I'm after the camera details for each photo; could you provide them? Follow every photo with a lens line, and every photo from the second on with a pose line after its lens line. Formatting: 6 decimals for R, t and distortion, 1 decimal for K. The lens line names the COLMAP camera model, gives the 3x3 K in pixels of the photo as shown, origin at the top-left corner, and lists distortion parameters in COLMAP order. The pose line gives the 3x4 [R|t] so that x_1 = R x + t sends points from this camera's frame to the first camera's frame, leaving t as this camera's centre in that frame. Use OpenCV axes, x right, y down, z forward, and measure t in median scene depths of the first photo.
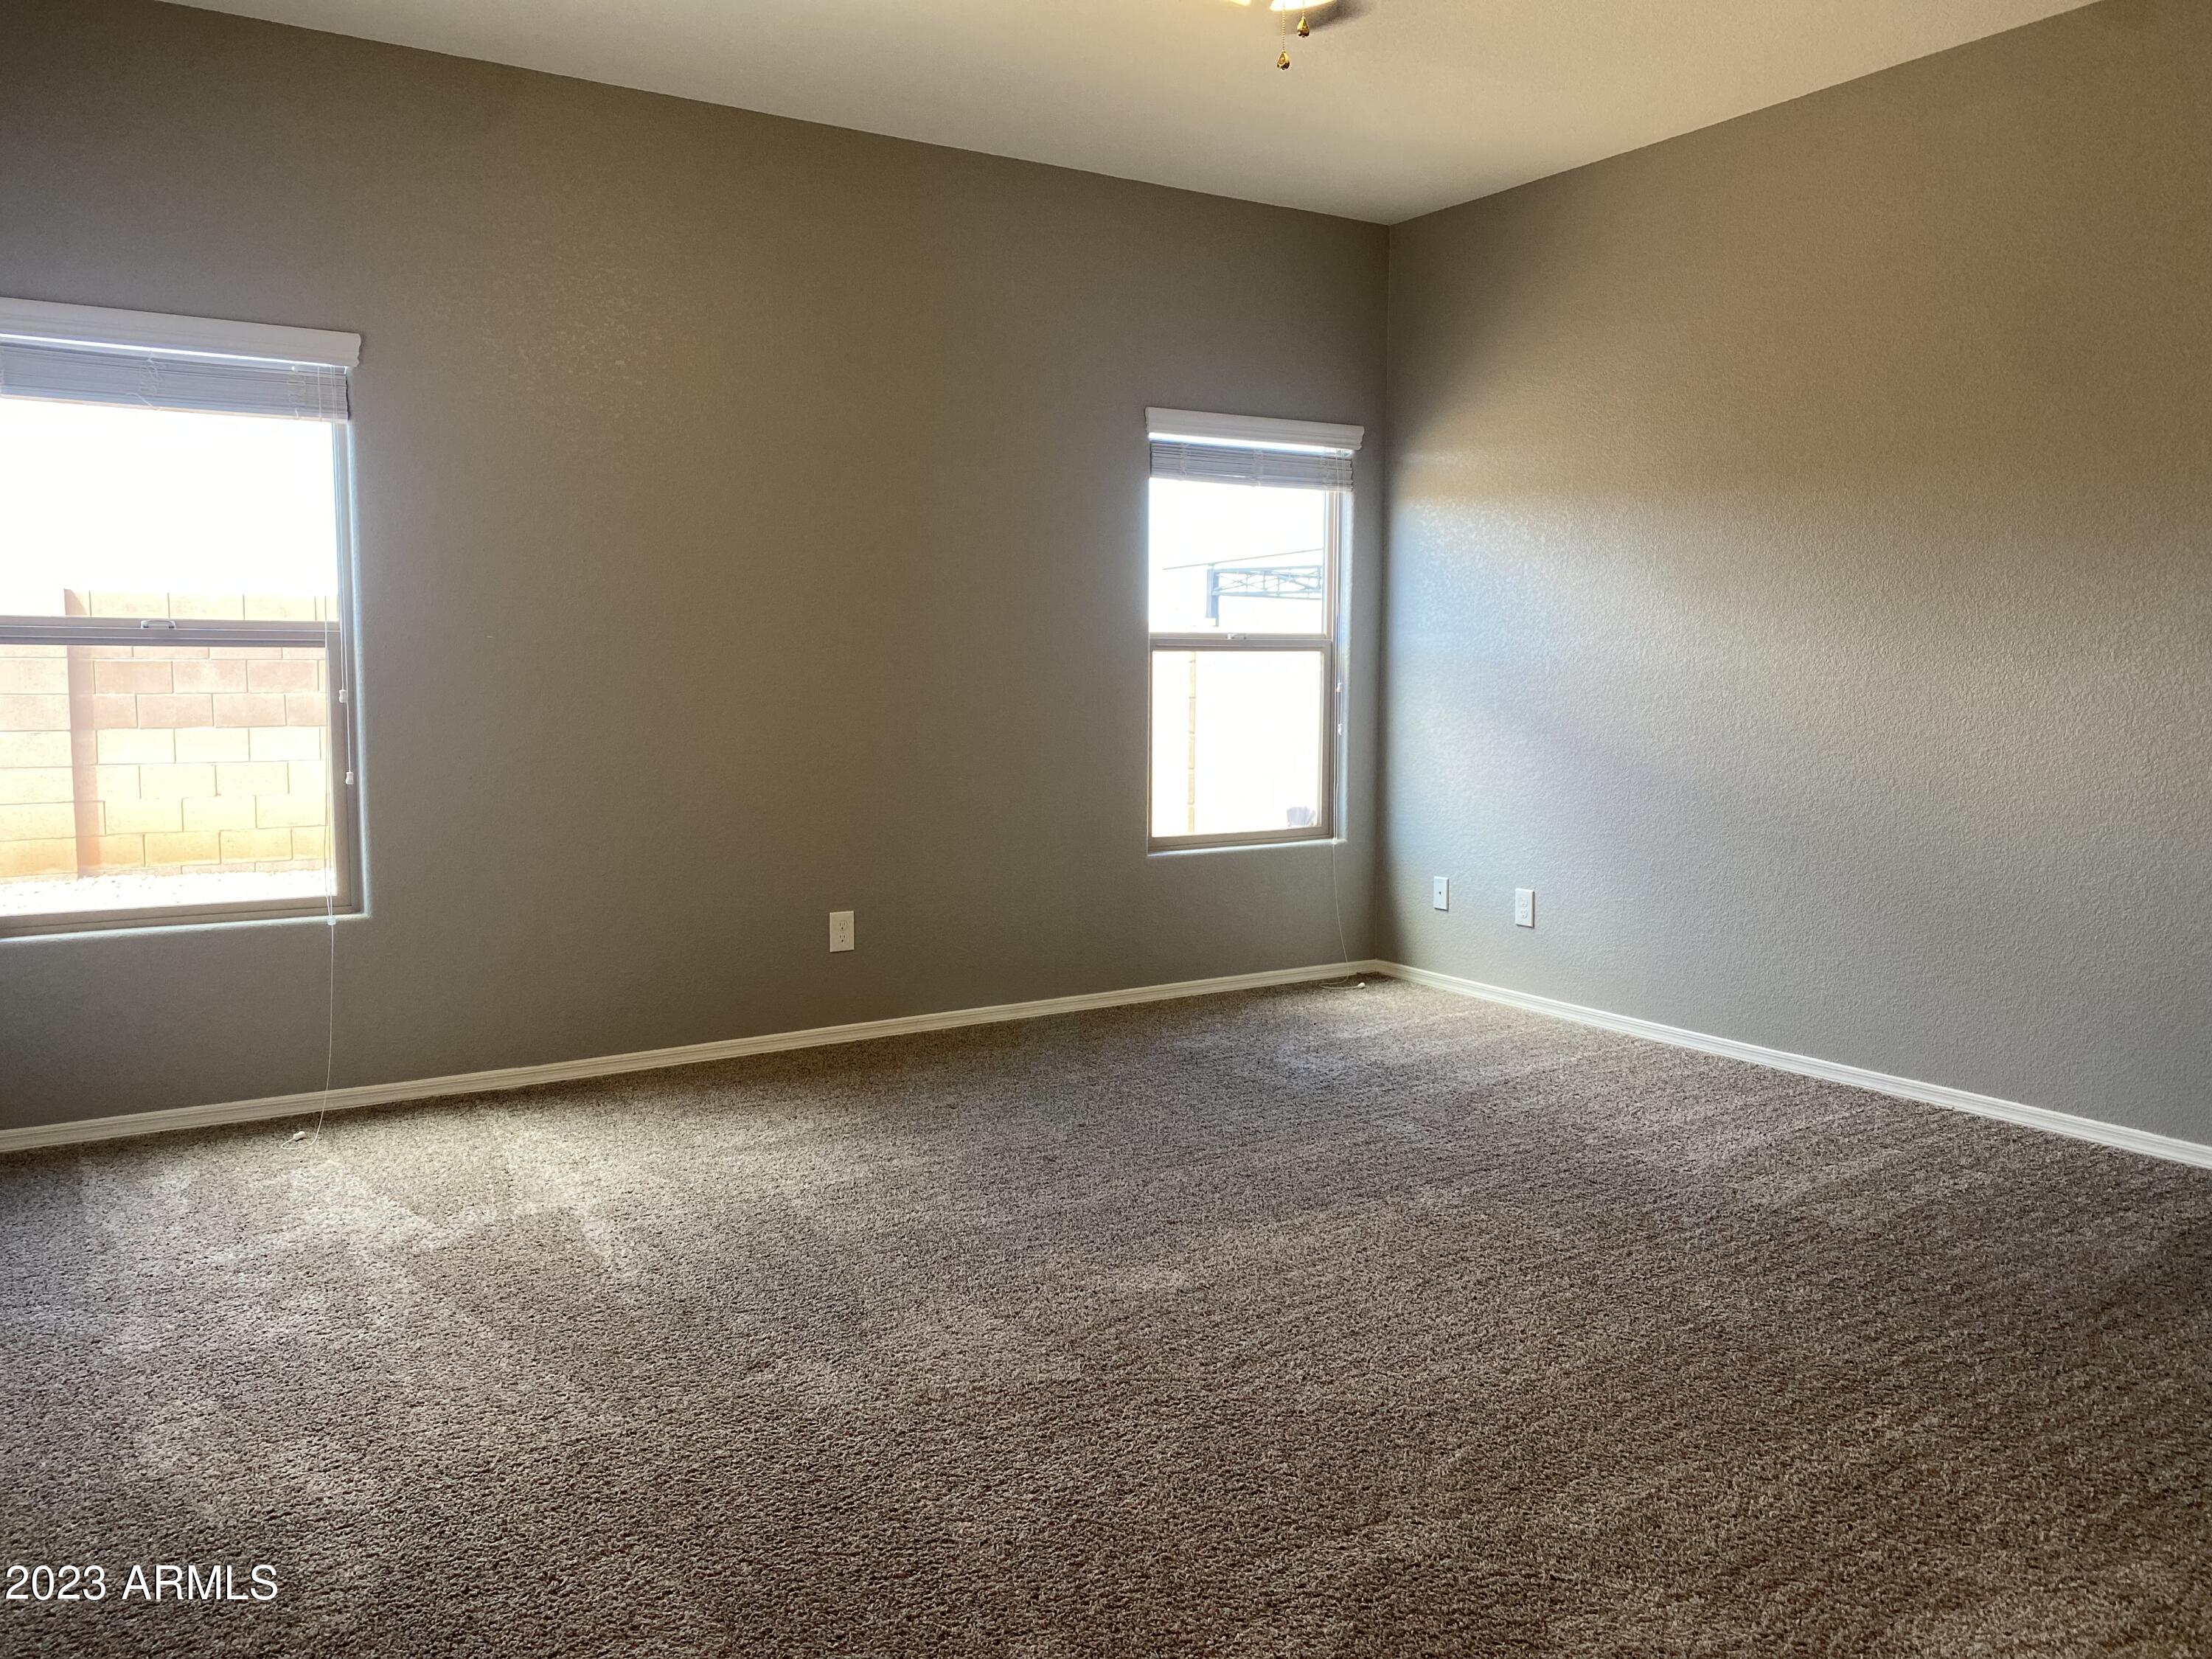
lens RADIAL K [[1675.9, 0, 1100.3], [0, 1675.9, 827.1], [0, 0, 1]] dist [0.010971, -0.006087]
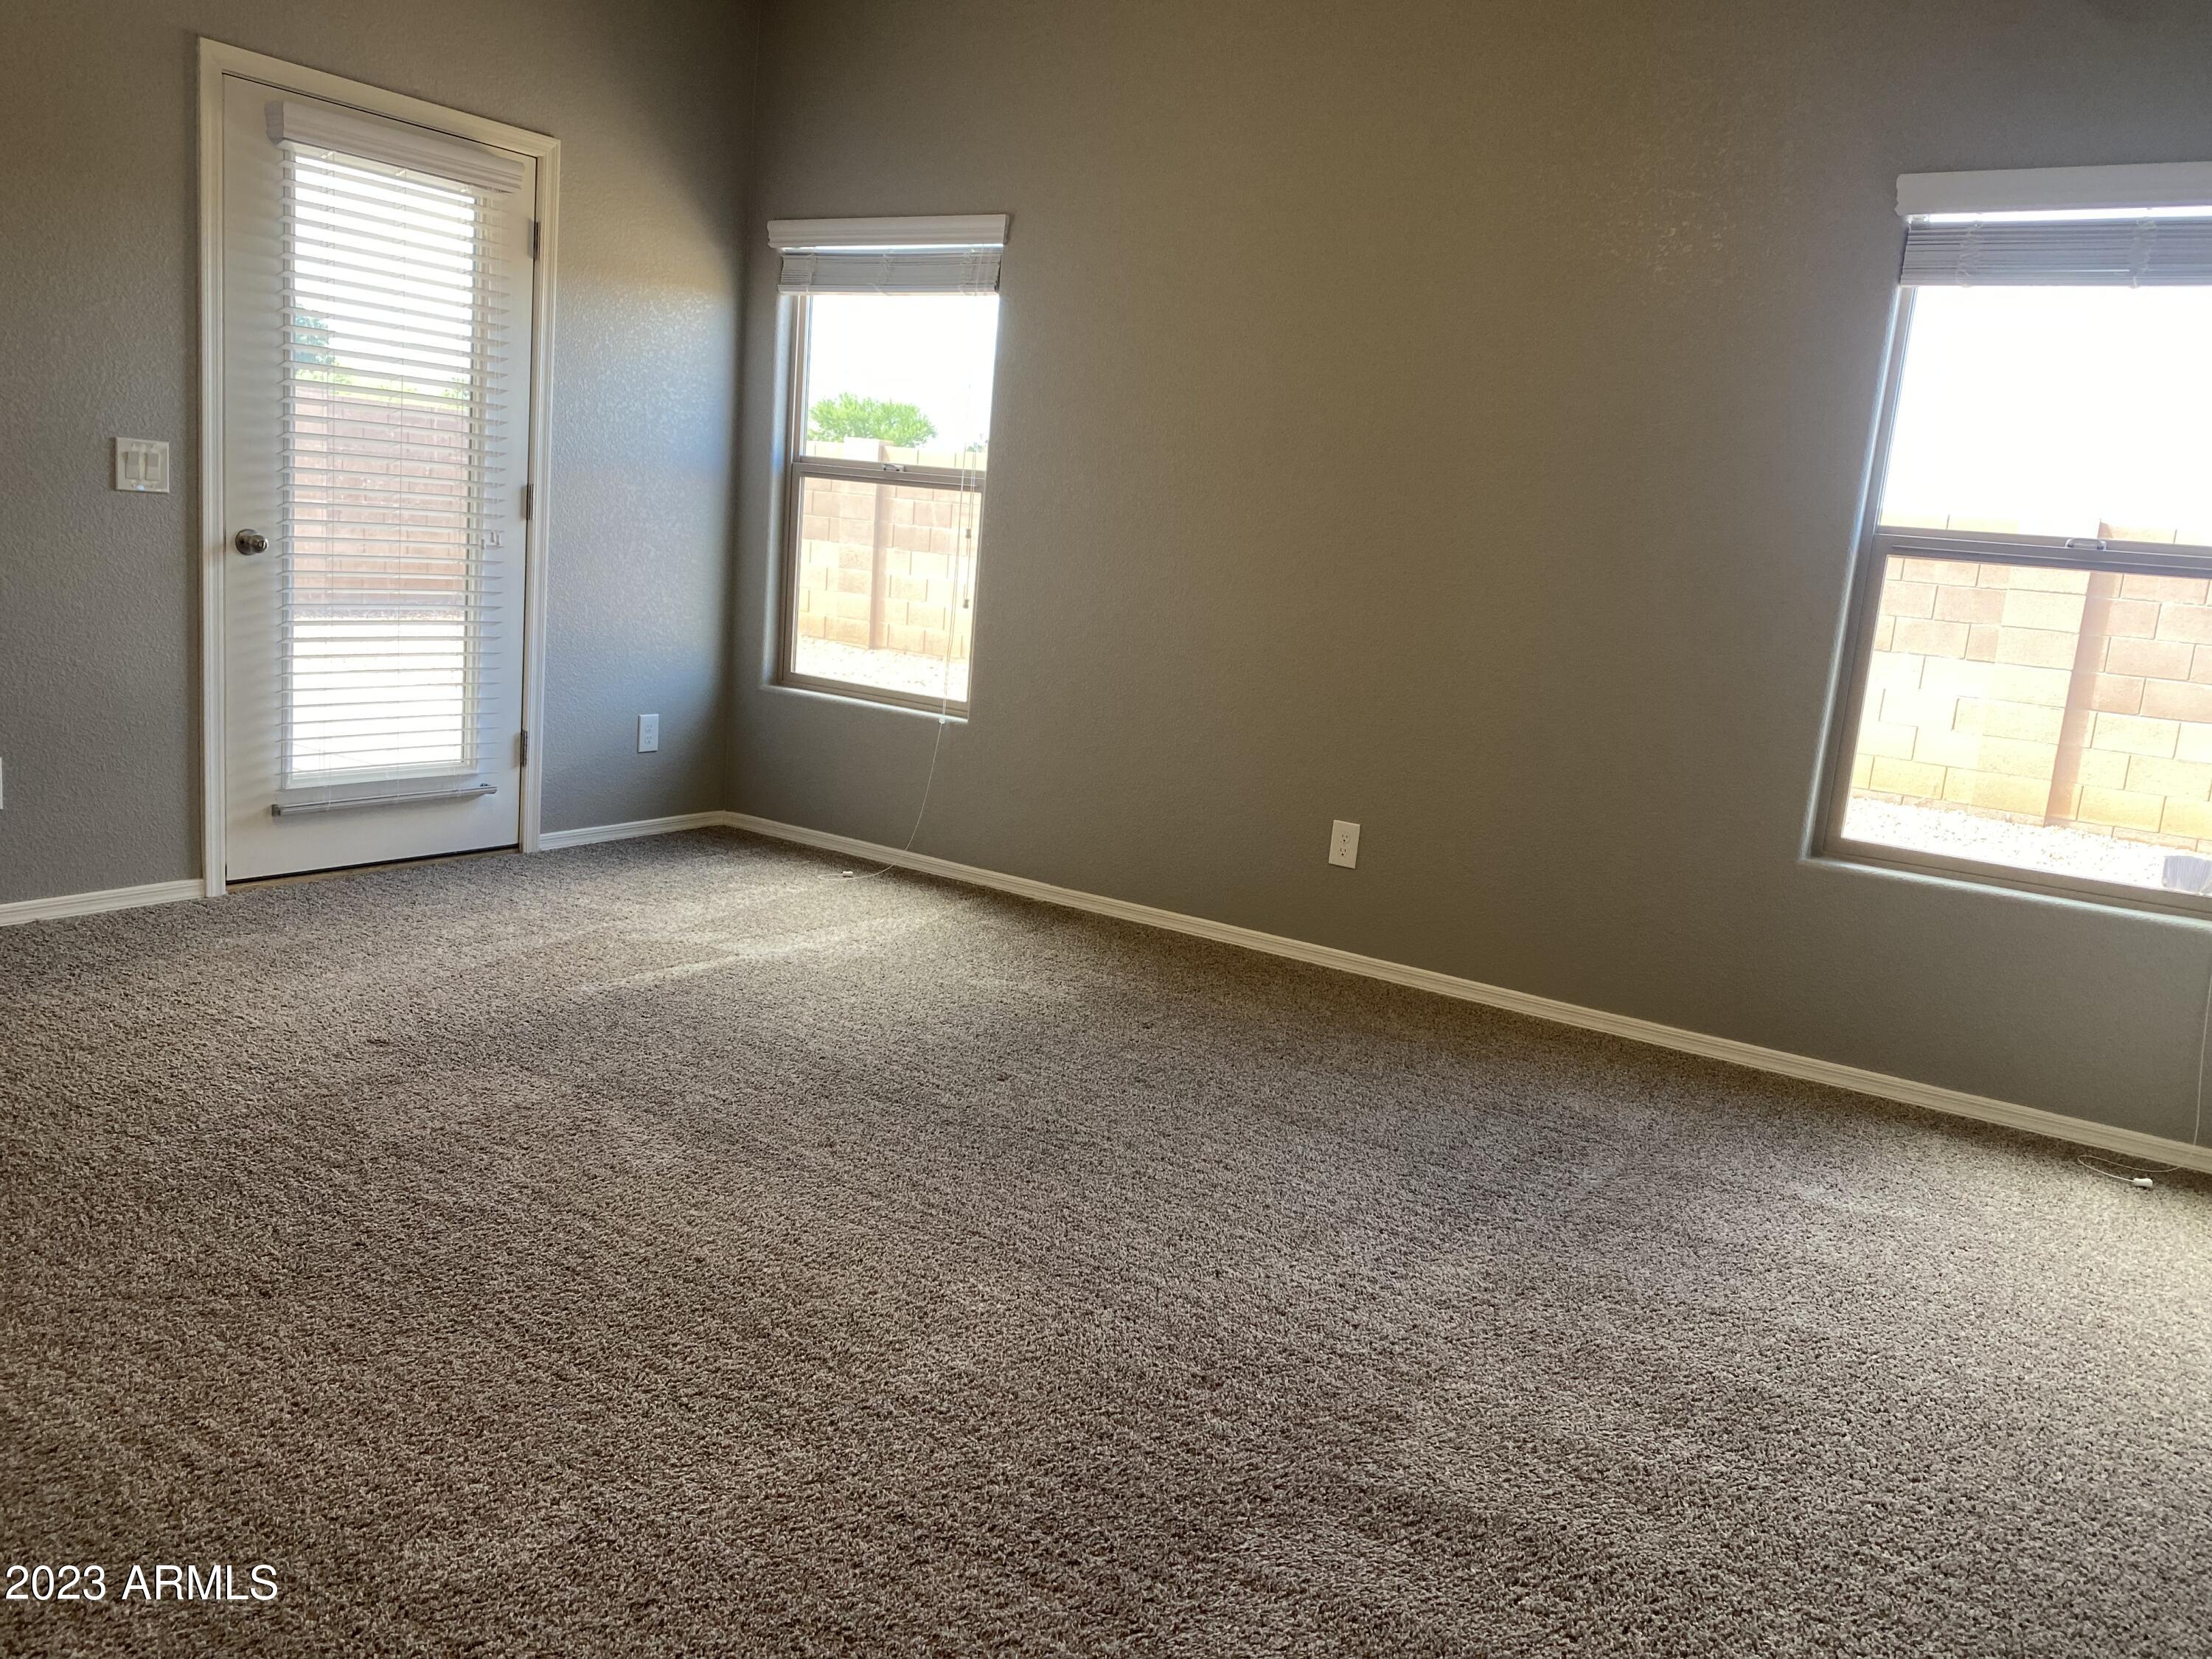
lens RADIAL K [[1675.9, 0, 1098.9], [0, 1675.9, 838.6], [0, 0, 1]] dist [0.010971, -0.006087]
pose [[0.390389, 0.206611, -0.897167, 0.585867], [-0.164664, 0.974449, 0.152758, -0.054061], [0.905805, 0.088096, 0.414436, 0.517981]]
